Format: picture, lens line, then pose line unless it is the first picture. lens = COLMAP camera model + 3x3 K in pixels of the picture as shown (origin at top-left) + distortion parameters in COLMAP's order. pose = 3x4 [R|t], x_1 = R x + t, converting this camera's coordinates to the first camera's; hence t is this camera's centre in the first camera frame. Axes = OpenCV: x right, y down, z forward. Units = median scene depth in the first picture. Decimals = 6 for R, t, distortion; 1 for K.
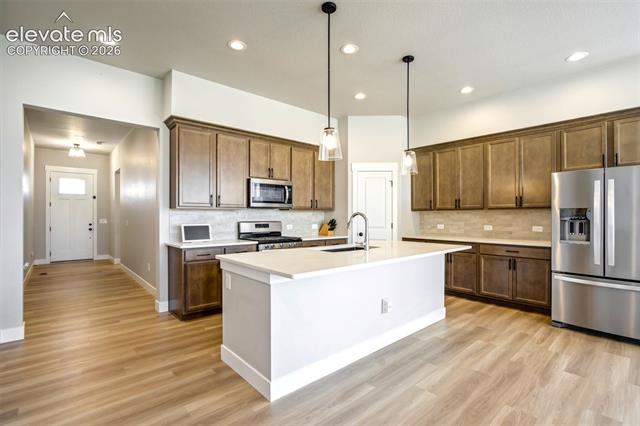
lens RADIAL K [[299.9, 0, 324.3], [0, 299.9, 218.8], [0, 0, 1]] dist [-0.035003, 0.016861]
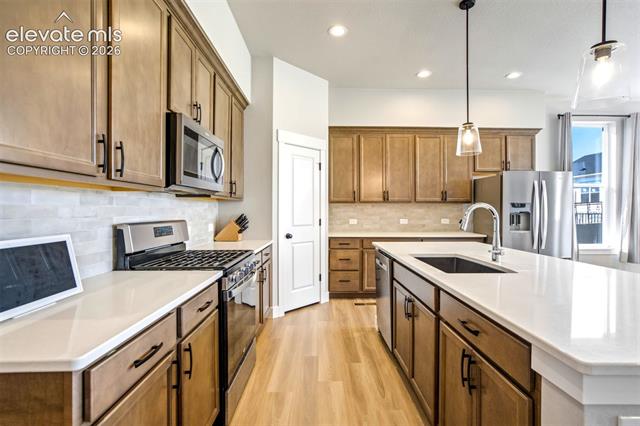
lens RADIAL K [[299.9, 0, 321.3], [0, 299.9, 210.9], [0, 0, 1]] dist [-0.035003, 0.016861]
pose [[0.663810, -0.001841, 0.747899, -0.414314], [0.006216, 0.999976, -0.003056, -0.003930], [-0.747875, 0.006677, 0.663806, 0.596220]]
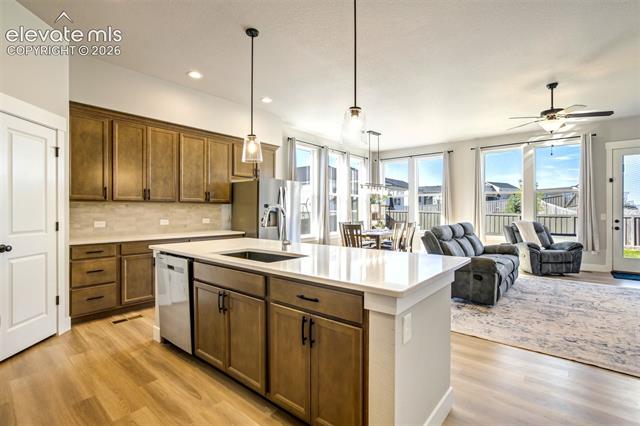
lens RADIAL K [[299.9, 0, 320.9], [0, 299.9, 209.3], [0, 0, 1]] dist [-0.035003, 0.016861]
pose [[-0.133408, 0.003005, 0.991057, -0.479560], [0.009077, 0.999957, -0.001811, -0.004559], [-0.991020, 0.008755, -0.133430, 0.700117]]
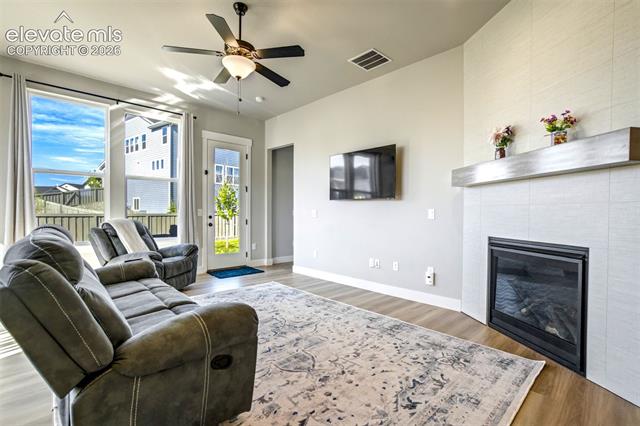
lens RADIAL K [[299.9, 0, 322.6], [0, 299.9, 212.5], [0, 0, 1]] dist [-0.035003, 0.016861]
pose [[-0.999823, -0.004233, -0.018323, 0.206497], [-0.004412, 0.999943, 0.009765, 0.026086], [0.018281, 0.009844, -0.999784, 0.468046]]
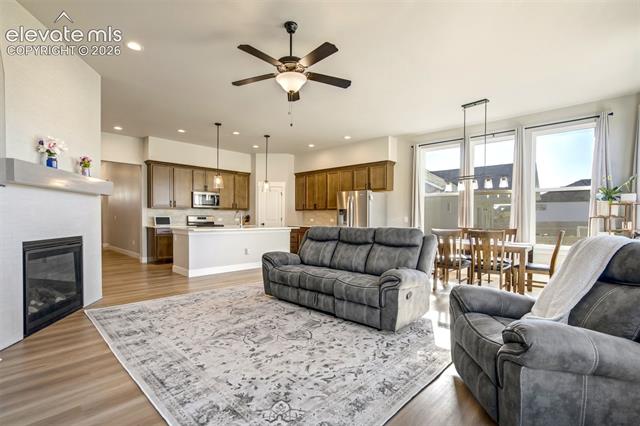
lens RADIAL K [[299.9, 0, 320.3], [0, 299.9, 226.7], [0, 0, 1]] dist [-0.035003, 0.016861]
pose [[0.997511, 0.006142, 0.070248, 0.394013], [-0.007519, 0.999784, 0.019353, 0.037149], [-0.070114, -0.019833, 0.997342, -0.856252]]
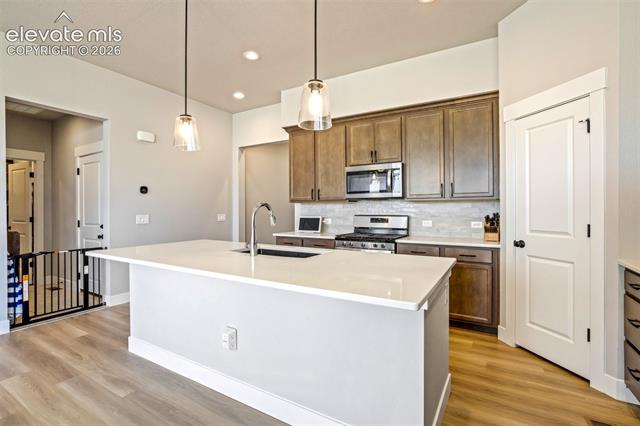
lens RADIAL K [[299.9, 0, 318.5], [0, 299.9, 207.2], [0, 0, 1]] dist [-0.035003, 0.016861]
pose [[0.287843, -0.013259, -0.957586, 0.603096], [-0.004918, 0.999870, -0.015323, -0.000028], [0.957665, 0.009120, 0.287741, 0.652213]]
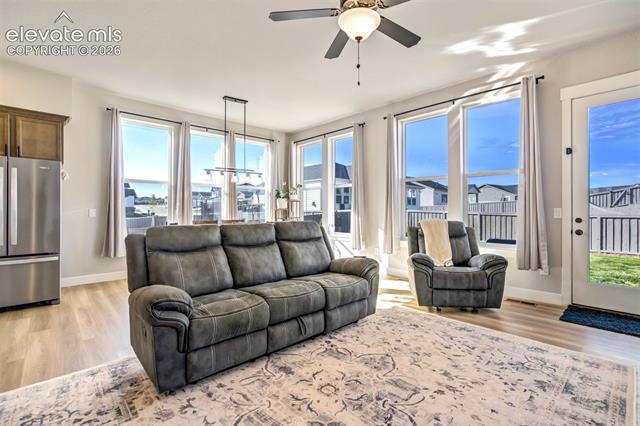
lens RADIAL K [[299.9, 0, 324.3], [0, 299.9, 208.8], [0, 0, 1]] dist [-0.035003, 0.016861]
pose [[-0.017363, 0.009994, 0.999799, -0.112989], [0.009614, 0.999905, -0.009828, 0.030166], [-0.999803, 0.009442, -0.017458, -0.109301]]
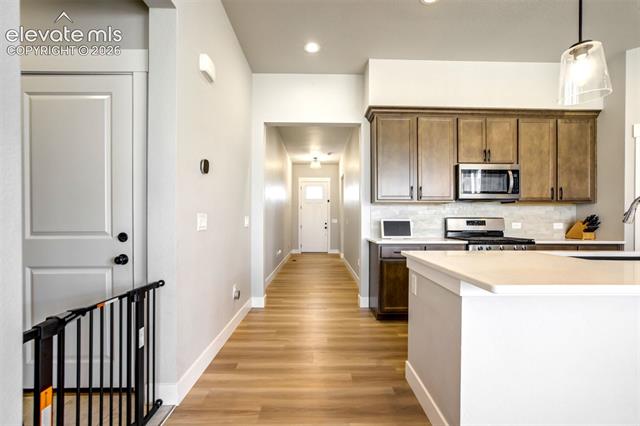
lens RADIAL K [[299.9, 0, 321.3], [0, 299.9, 220.3], [0, 0, 1]] dist [-0.035003, 0.016861]
pose [[0.750716, 0.001216, -0.660624, 0.010348], [-0.006289, 0.999966, -0.005306, 0.025298], [0.660595, 0.008138, 0.750698, 0.133408]]
